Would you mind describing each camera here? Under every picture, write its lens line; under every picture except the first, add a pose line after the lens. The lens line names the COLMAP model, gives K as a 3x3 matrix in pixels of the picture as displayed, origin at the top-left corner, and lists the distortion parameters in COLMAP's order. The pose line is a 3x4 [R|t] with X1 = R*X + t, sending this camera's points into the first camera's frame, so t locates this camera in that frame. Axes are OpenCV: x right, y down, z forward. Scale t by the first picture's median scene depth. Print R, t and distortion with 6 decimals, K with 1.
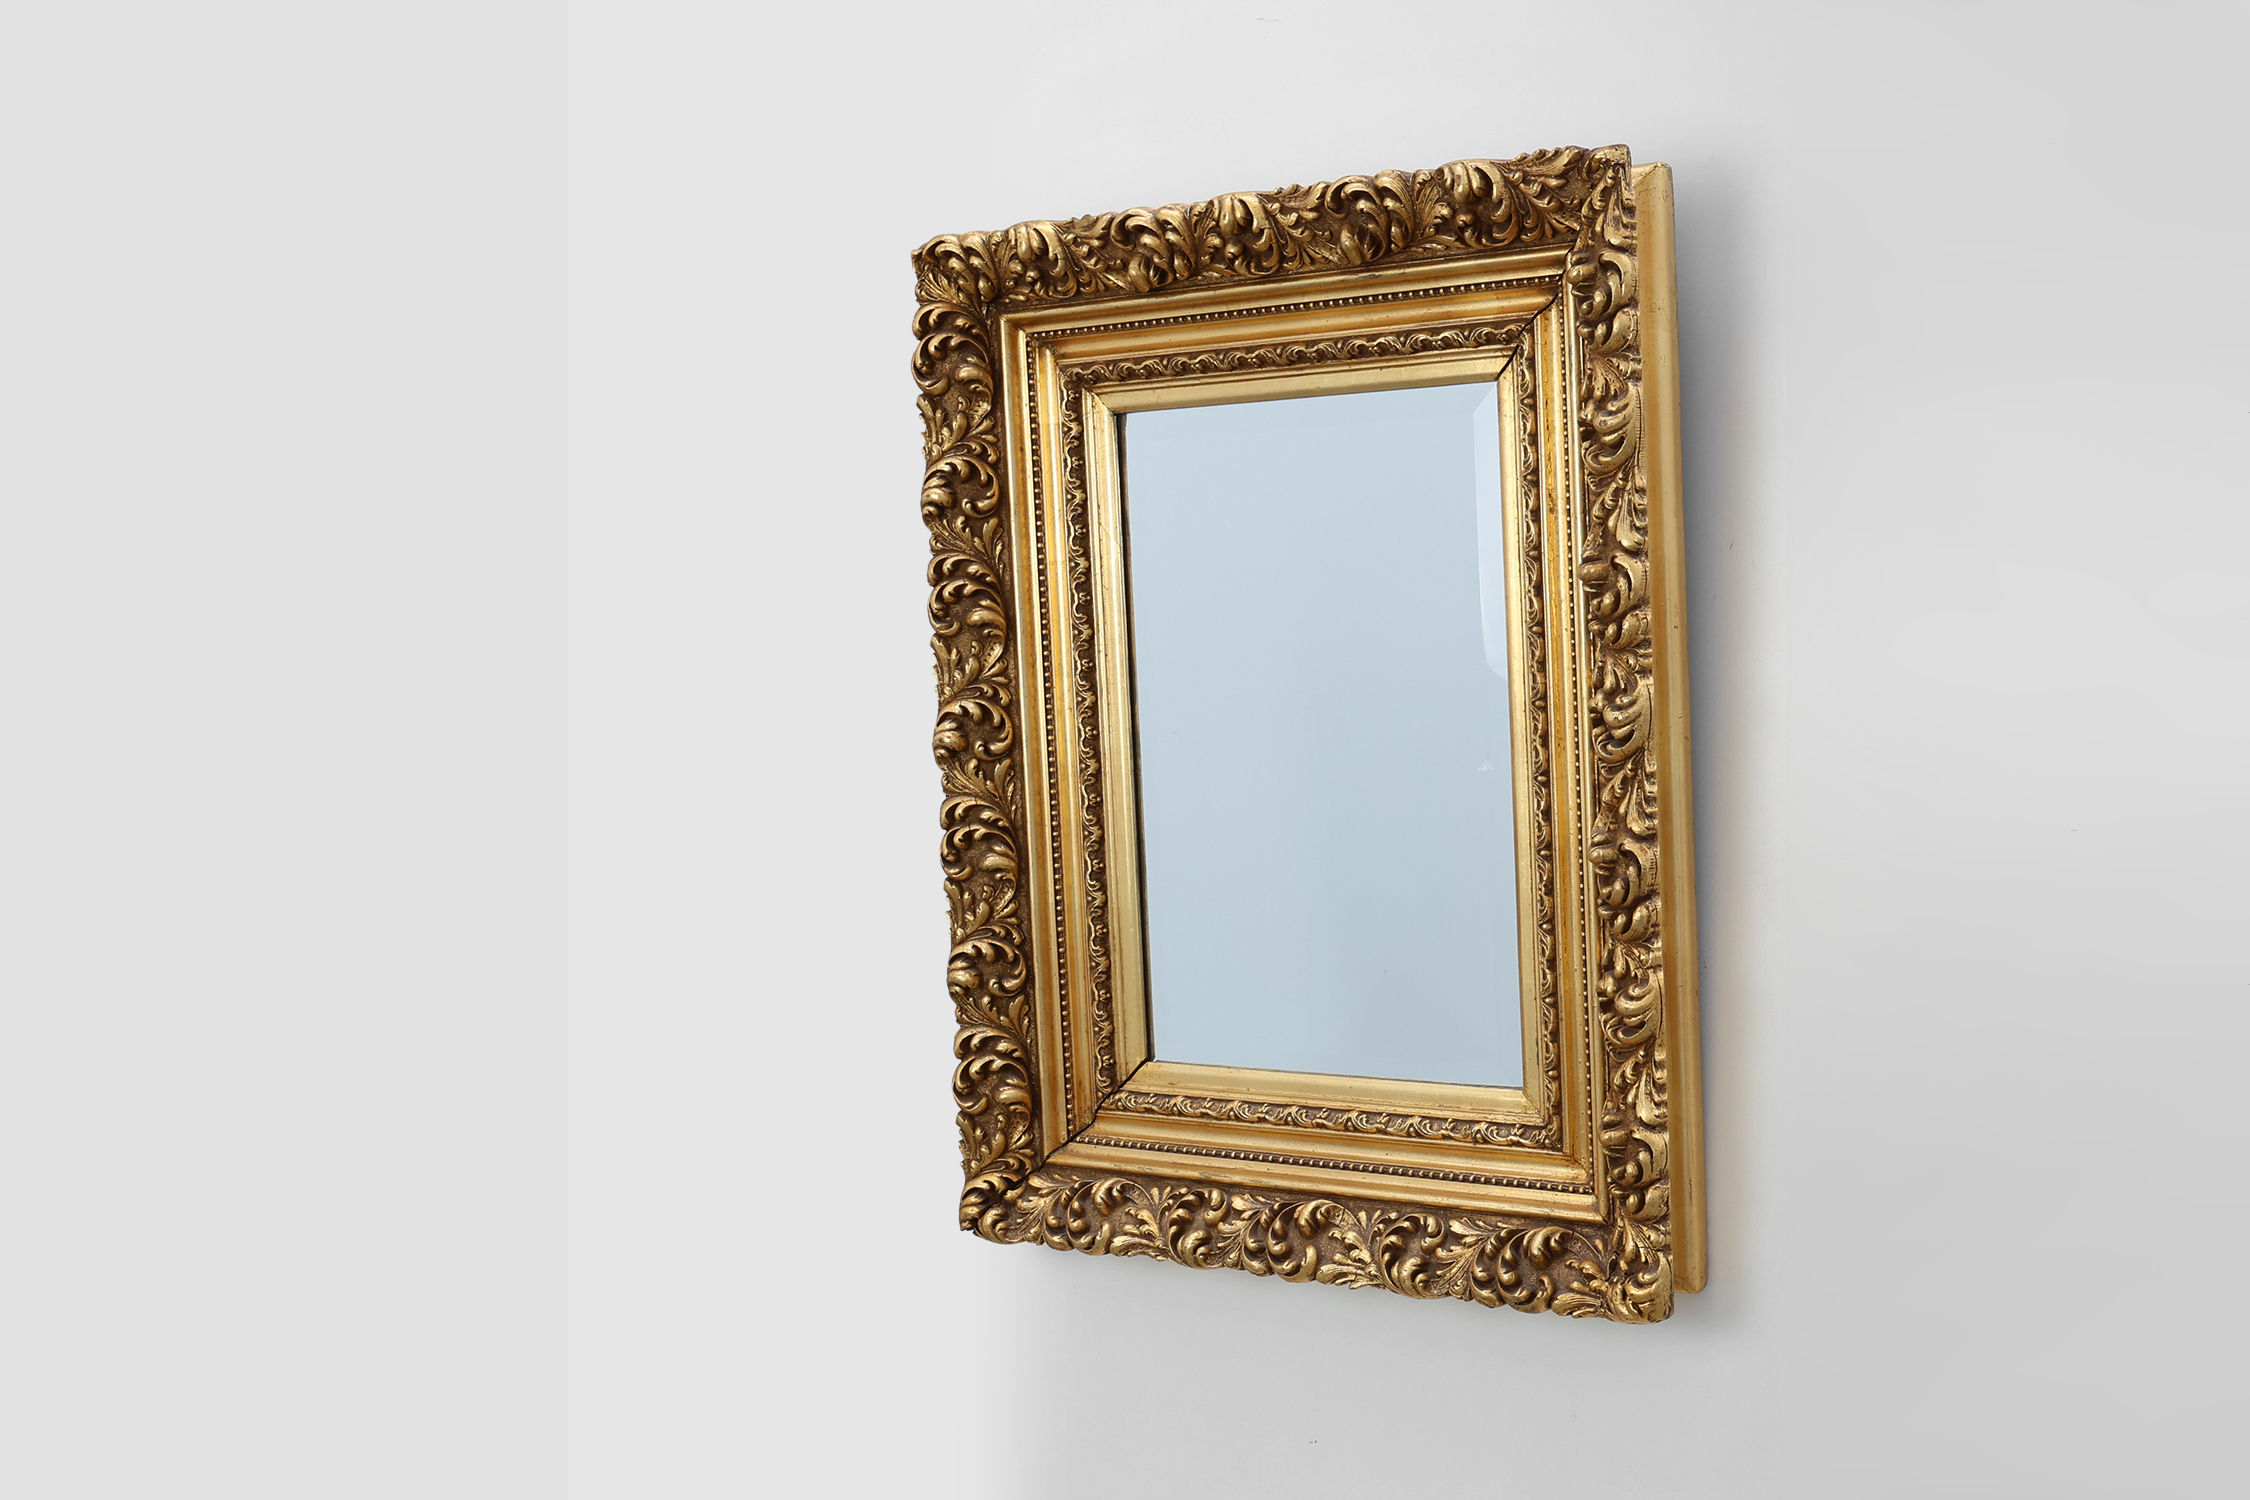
lens RADIAL K [[3055.0, 0, 1125.0], [0, 3055.0, 750.0], [0, 0, 1]] dist [-0.043537, -0.010697]
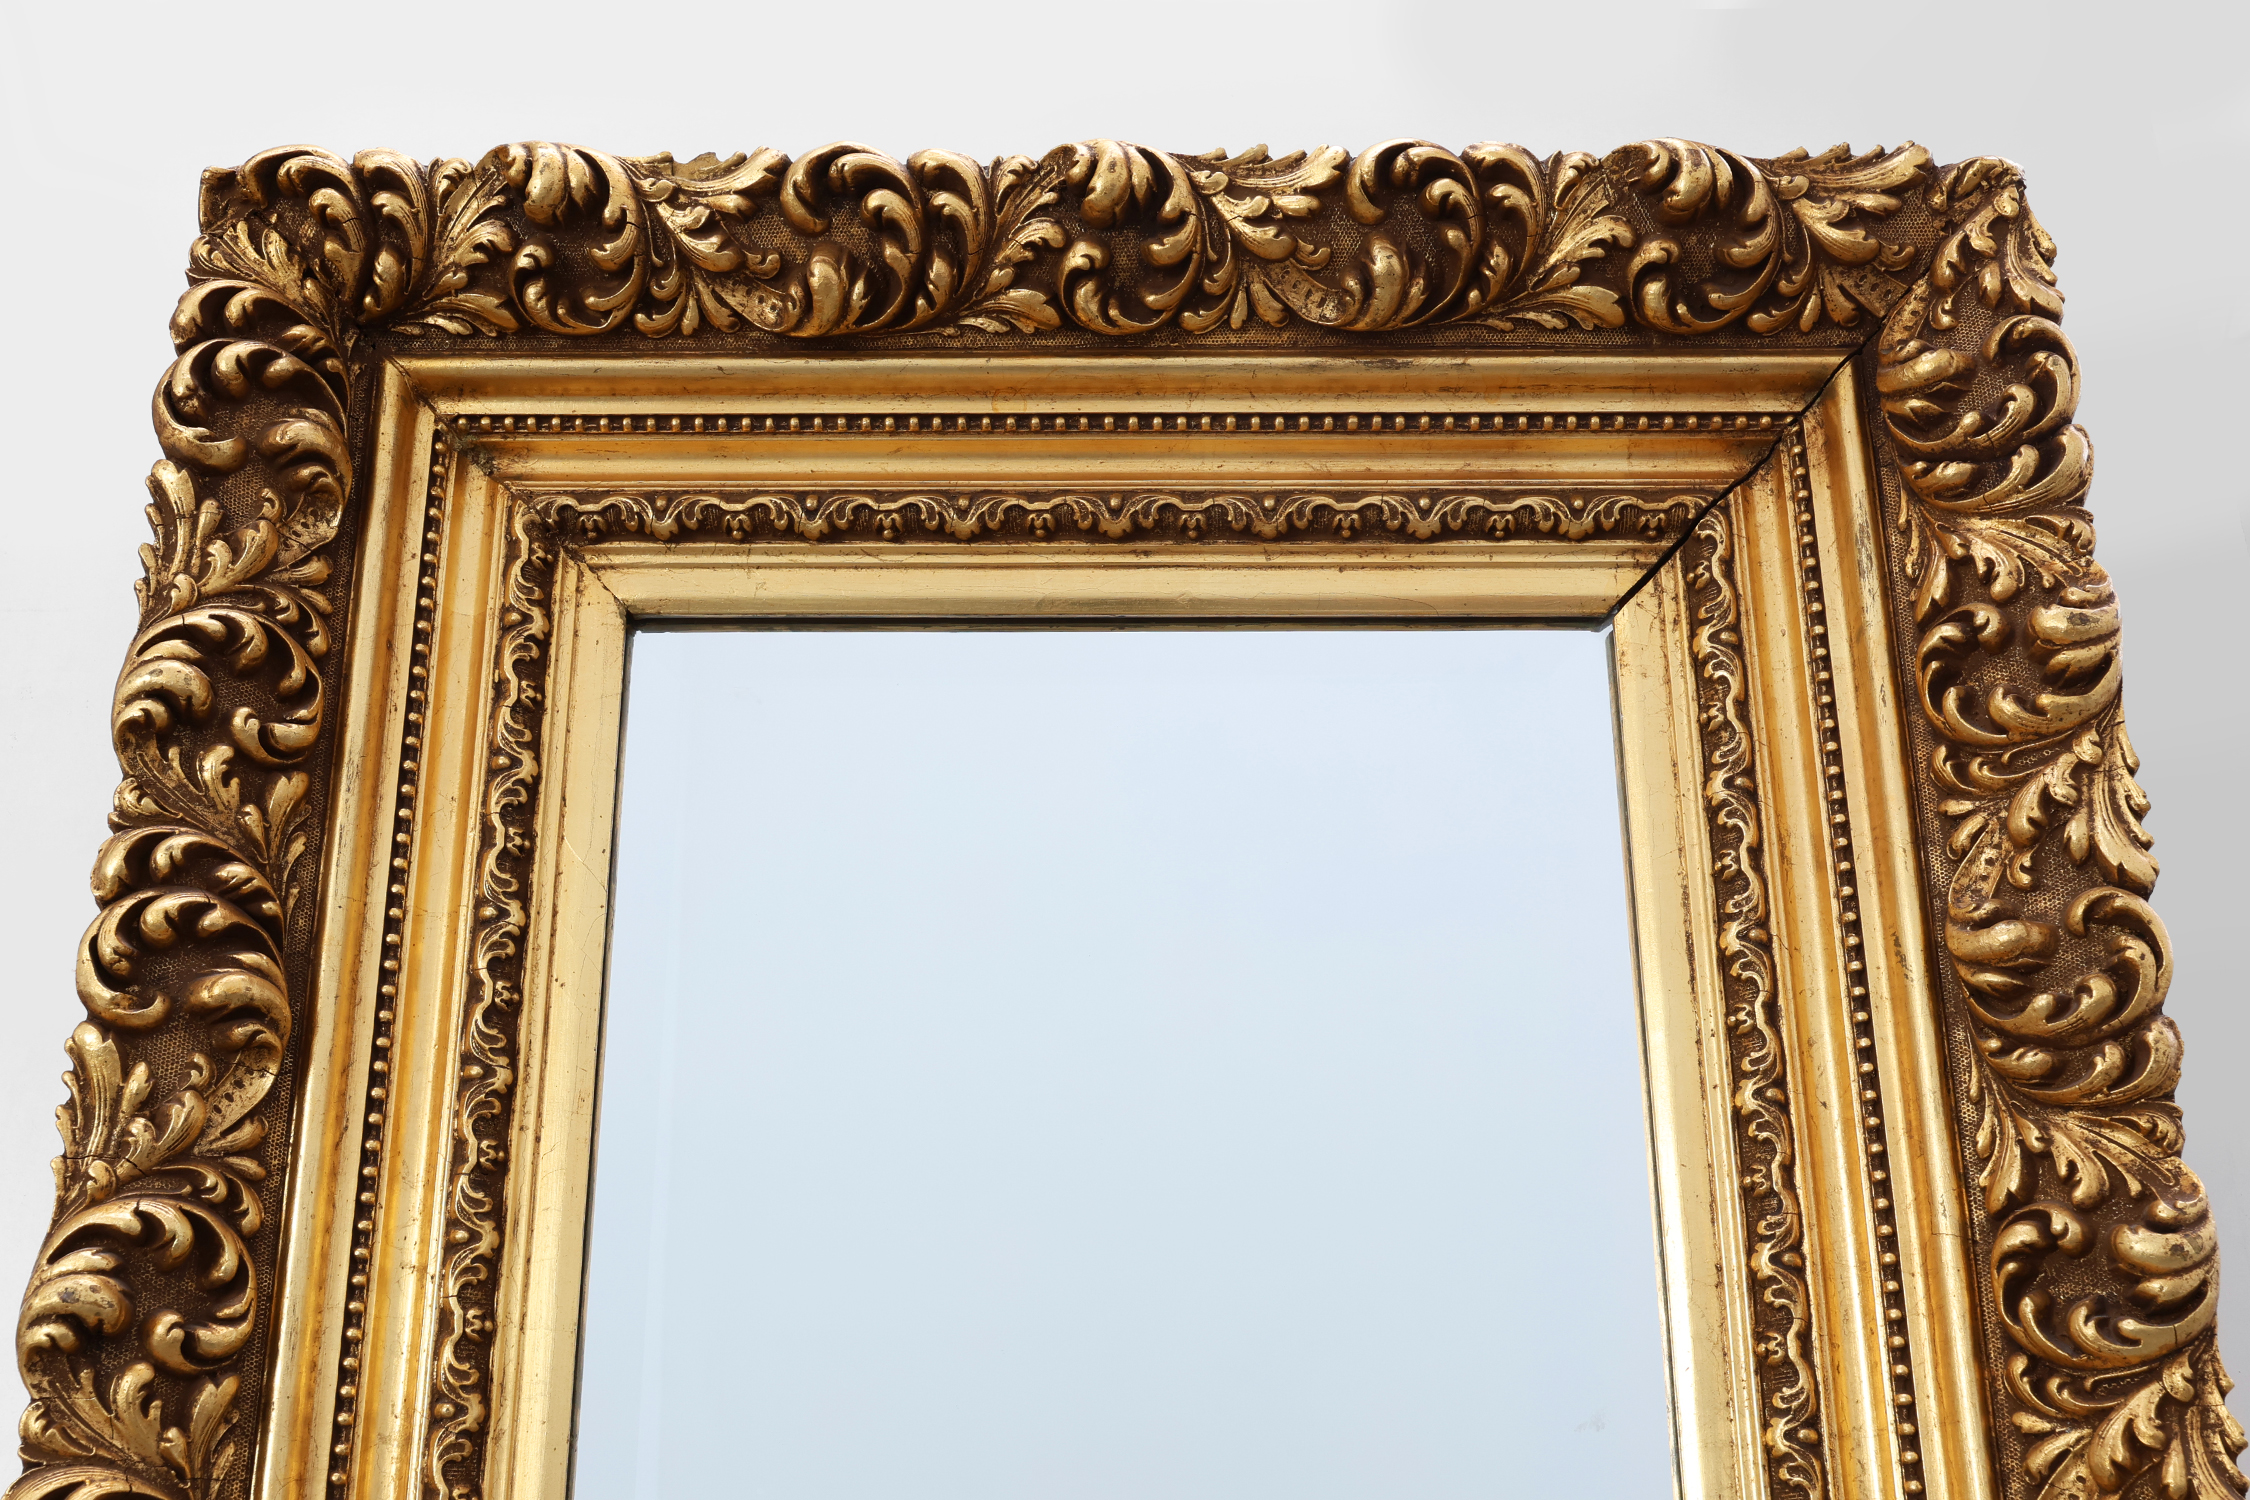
lens RADIAL K [[2508.1, 0, 1126.8], [0, 2508.1, 766.7], [0, 0, 1]] dist [0.004768, -0.014130]
pose [[0.791062, 0.265263, 0.551232, -0.137357], [0.001938, 0.900003, -0.435880, 0.067726], [-0.611733, 0.345876, 0.711444, 0.678875]]
